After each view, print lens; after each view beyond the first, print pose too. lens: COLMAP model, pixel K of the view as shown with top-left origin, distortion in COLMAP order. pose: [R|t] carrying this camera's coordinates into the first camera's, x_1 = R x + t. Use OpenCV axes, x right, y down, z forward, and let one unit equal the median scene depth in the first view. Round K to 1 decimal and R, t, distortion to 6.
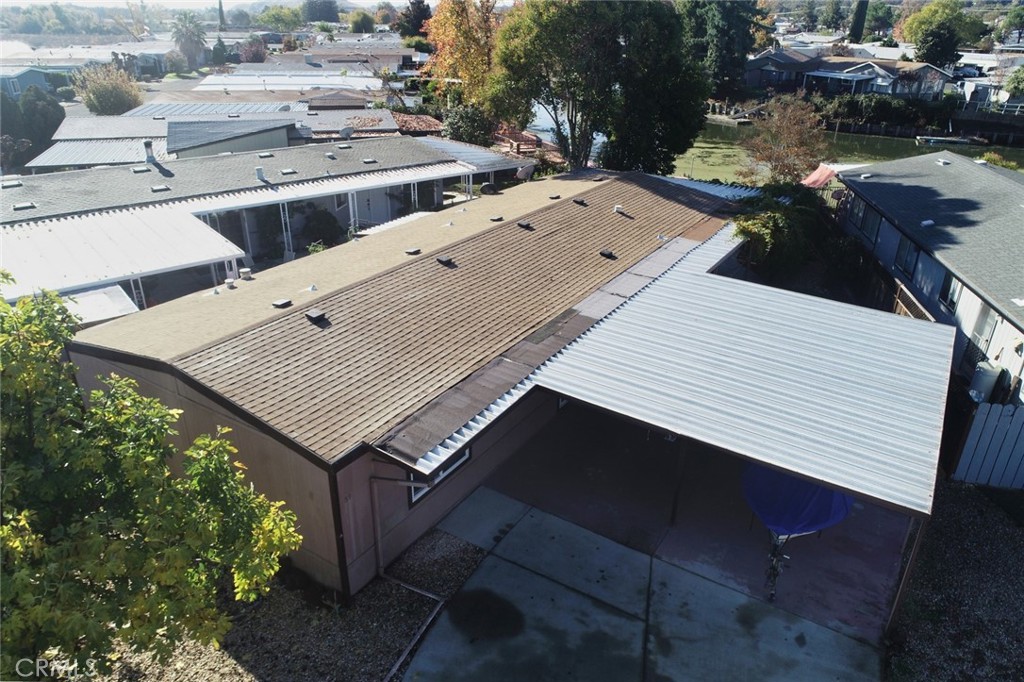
lens RADIAL K [[681.4, 0, 509.9], [0, 681.4, 340.8], [0, 0, 1]] dist [-0.001826, -0.000295]
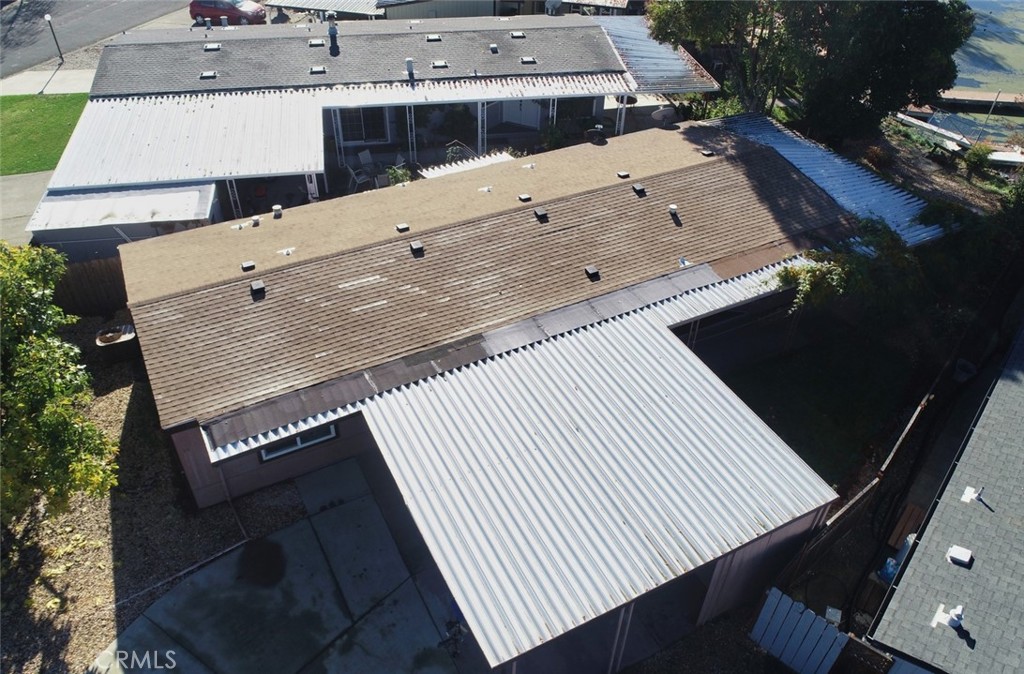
lens RADIAL K [[745.6, 0, 509.5], [0, 745.6, 334.4], [0, 0, 1]] dist [0.001382, -0.001221]
pose [[0.871444, 0.323270, -0.368894, 0.370579], [-0.225530, 0.931949, 0.283914, -0.257263], [0.435571, -0.164218, 0.885048, -0.007203]]
